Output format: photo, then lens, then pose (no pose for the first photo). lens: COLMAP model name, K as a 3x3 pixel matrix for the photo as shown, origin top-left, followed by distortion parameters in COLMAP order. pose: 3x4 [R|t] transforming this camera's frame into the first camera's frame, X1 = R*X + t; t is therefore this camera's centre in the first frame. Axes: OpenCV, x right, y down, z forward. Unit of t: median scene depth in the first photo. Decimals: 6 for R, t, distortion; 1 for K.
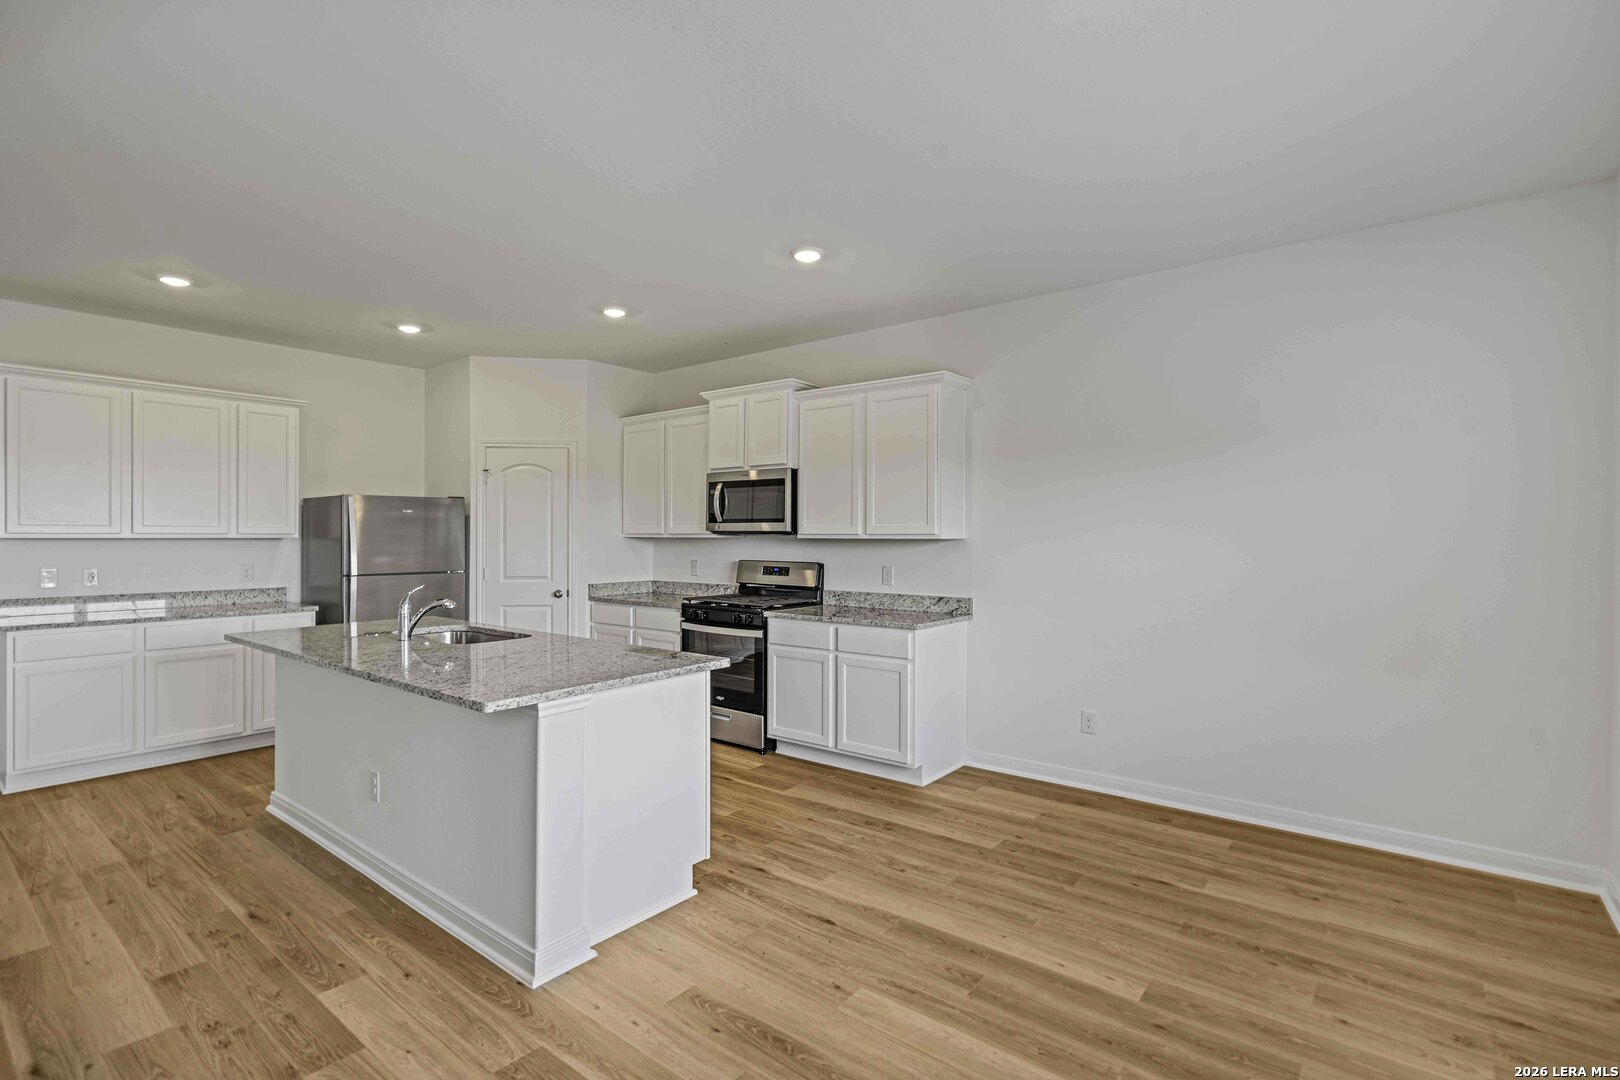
lens RADIAL K [[759.3, 0, 803.3], [0, 759.3, 541.6], [0, 0, 1]] dist [-0.004269, -0.000716]
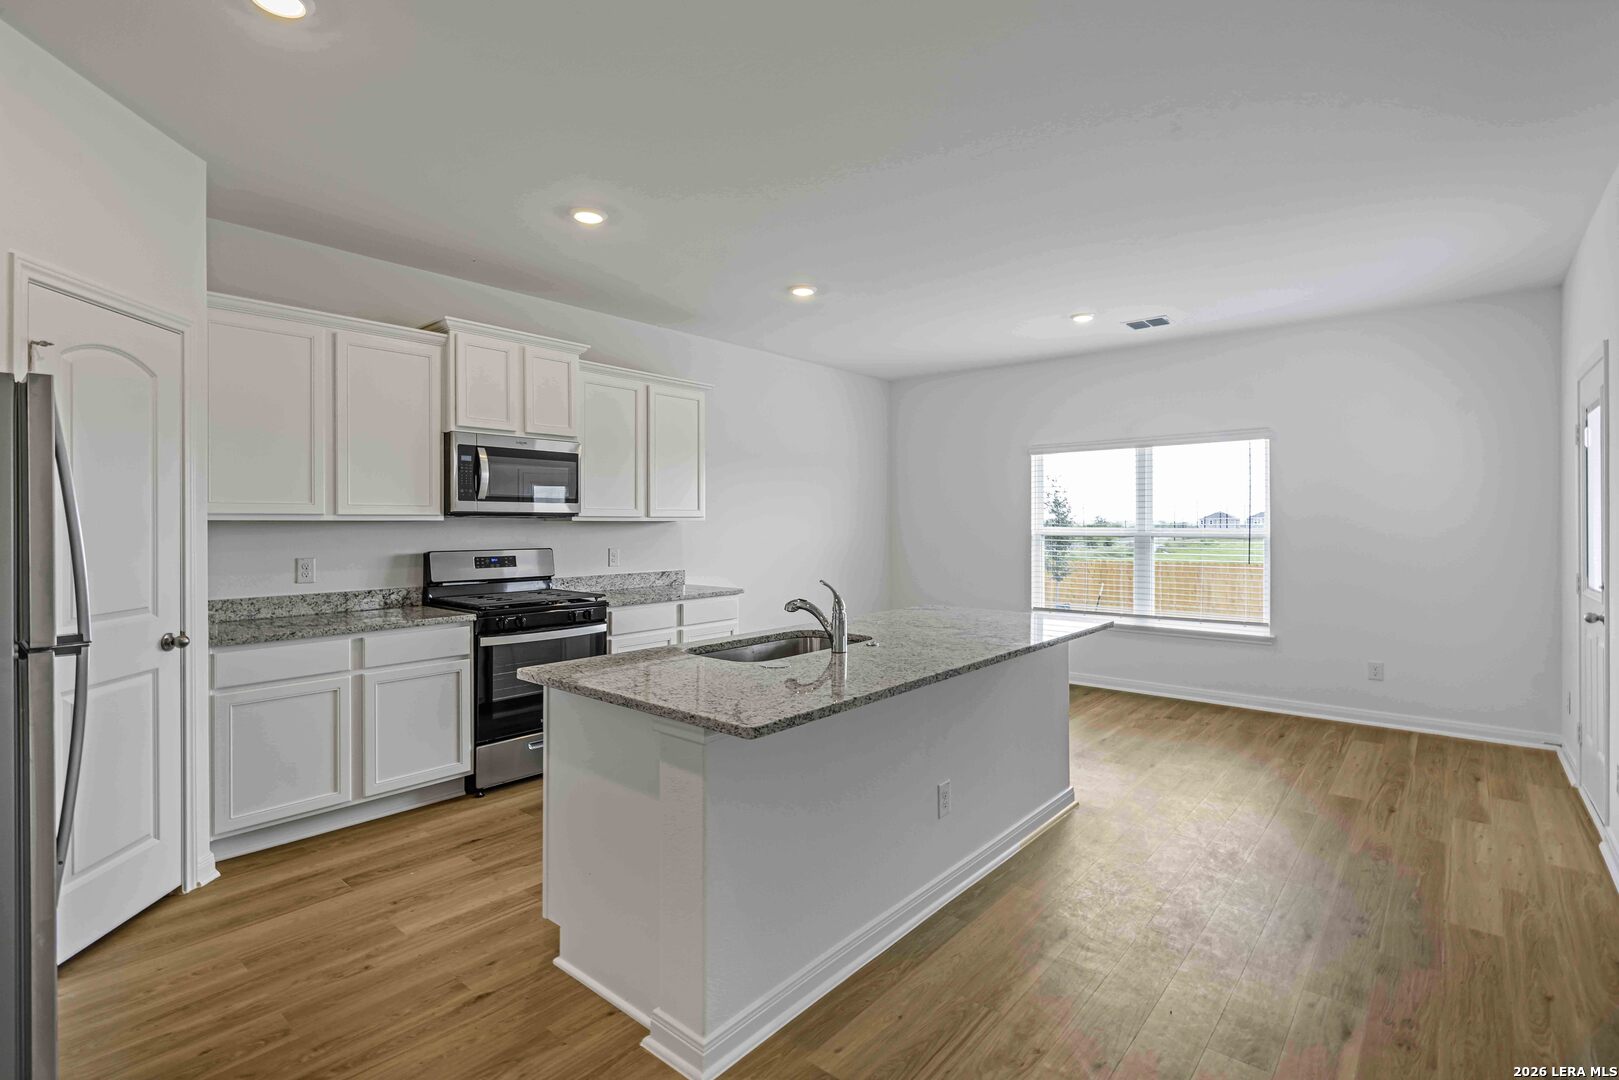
lens RADIAL K [[765.3, 0, 800.5], [0, 765.3, 518.6], [0, 0, 1]] dist [-0.000908, 0.000087]
pose [[0.035630, 0.001531, 0.999364, -0.960342], [0.006870, 0.999975, -0.001777, -0.004168], [-0.999341, 0.006929, 0.035618, 0.740147]]
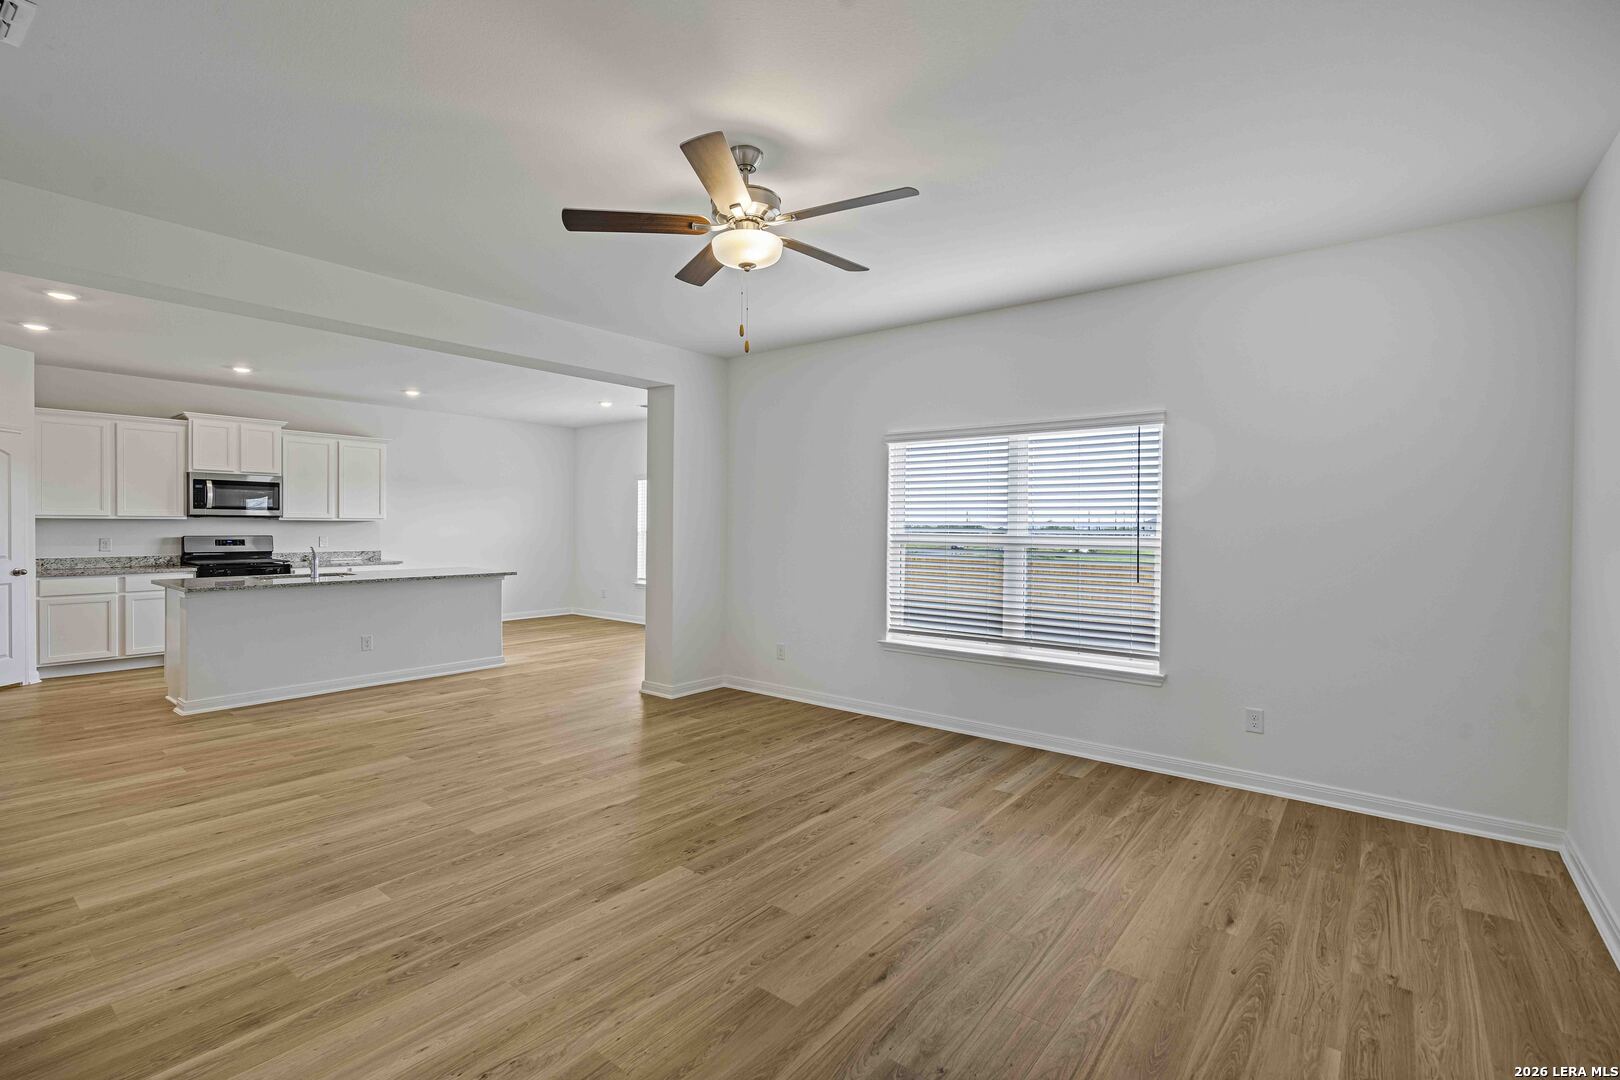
lens RADIAL K [[737.7, 0, 808.1], [0, 737.7, 529.2], [0, 0, 1]] dist [-0.000848, -0.000100]
pose [[-0.004855, -0.010296, 0.999935, -1.661496], [-0.001147, 0.999946, 0.010291, -0.002965], [-0.999988, -0.001097, -0.004867, -0.112676]]
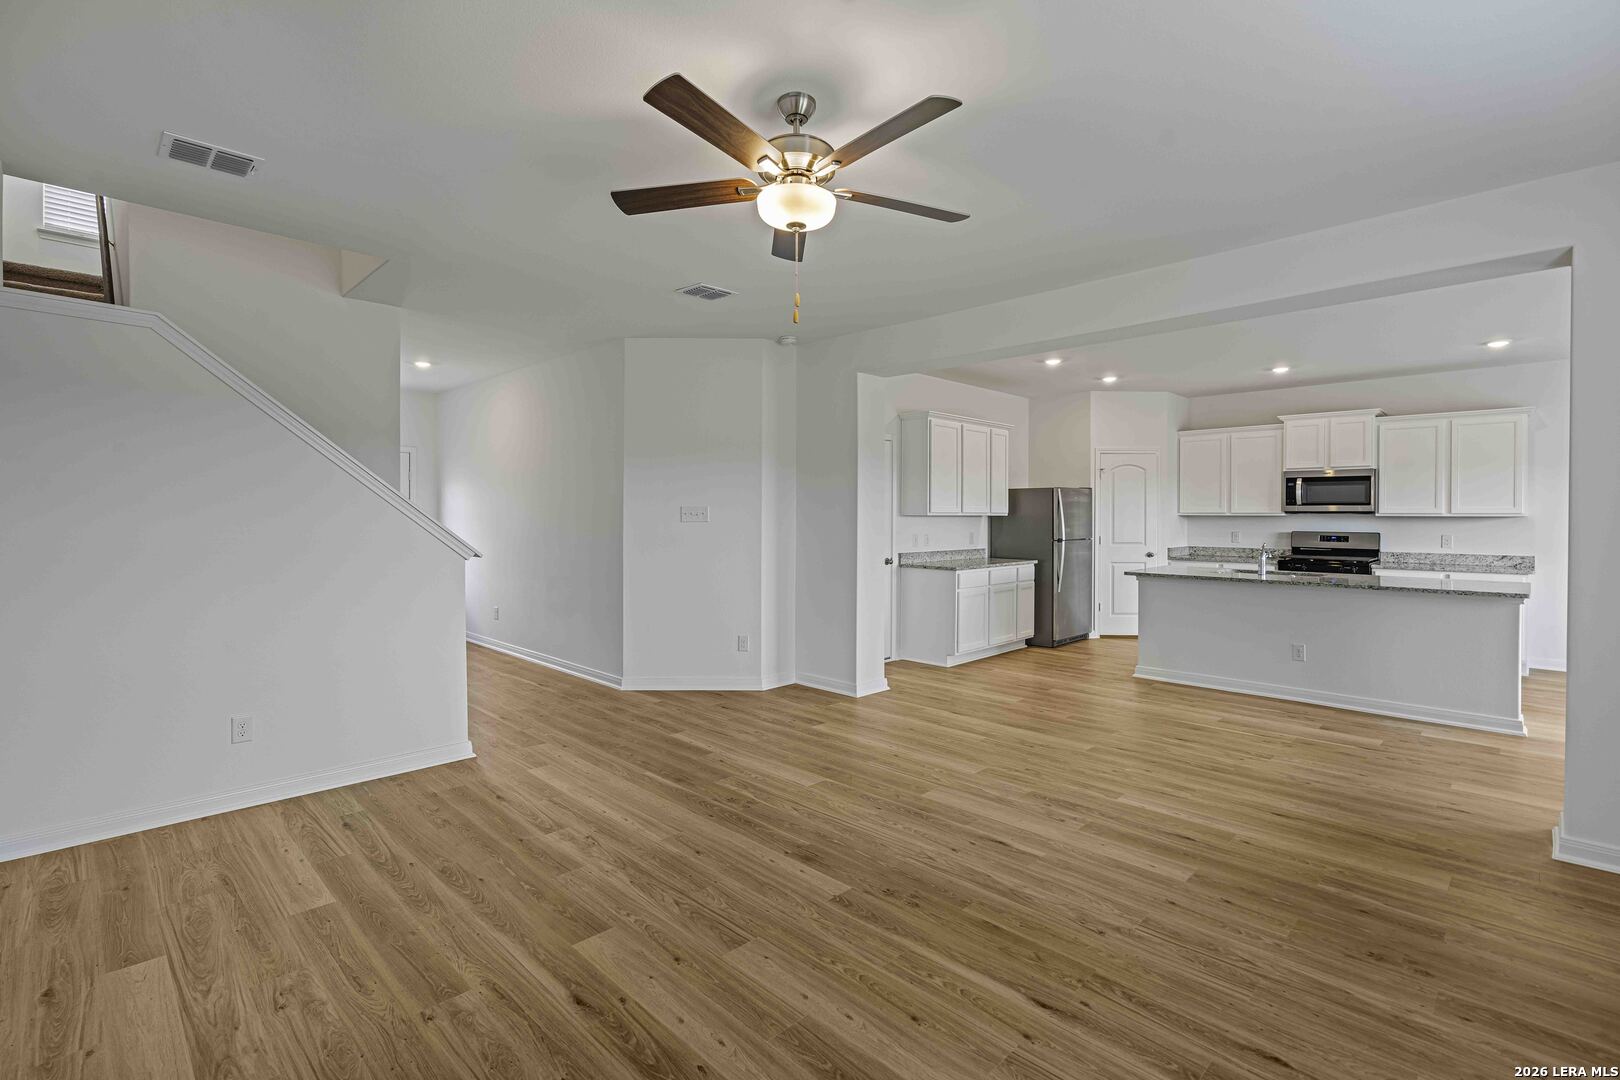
lens RADIAL K [[743.7, 0, 807.1], [0, 743.7, 519.6], [0, 0, 1]] dist [-0.001389, 0.000816]
pose [[0.994584, 0.000684, -0.103936, -1.015478], [-0.000572, 0.999999, 0.001110, 0.001353], [0.103937, -0.001044, 0.994583, -0.585984]]
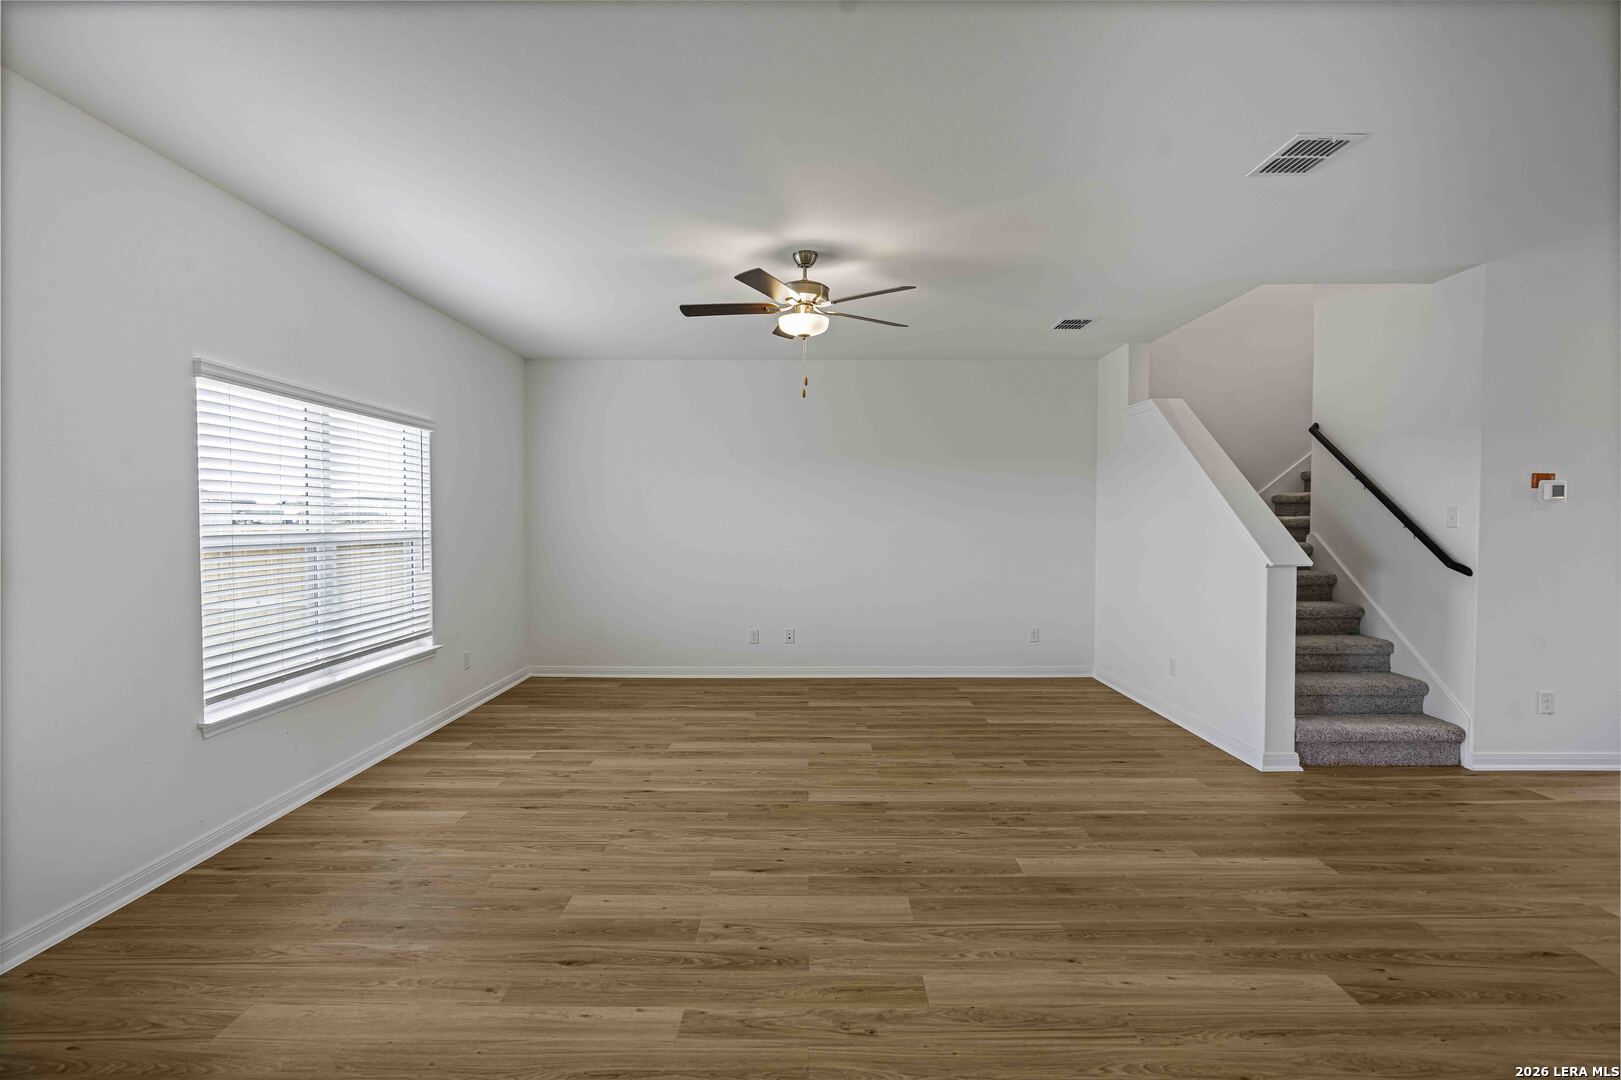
lens RADIAL K [[734.2, 0, 808.0], [0, 734.2, 541.3], [0, 0, 1]] dist [-0.003034, 0.001266]
pose [[-0.780160, 0.014399, -0.625415, -0.571427], [-0.005865, 0.999523, 0.030328, -0.001618], [0.625553, 0.027329, -0.779703, 0.574403]]
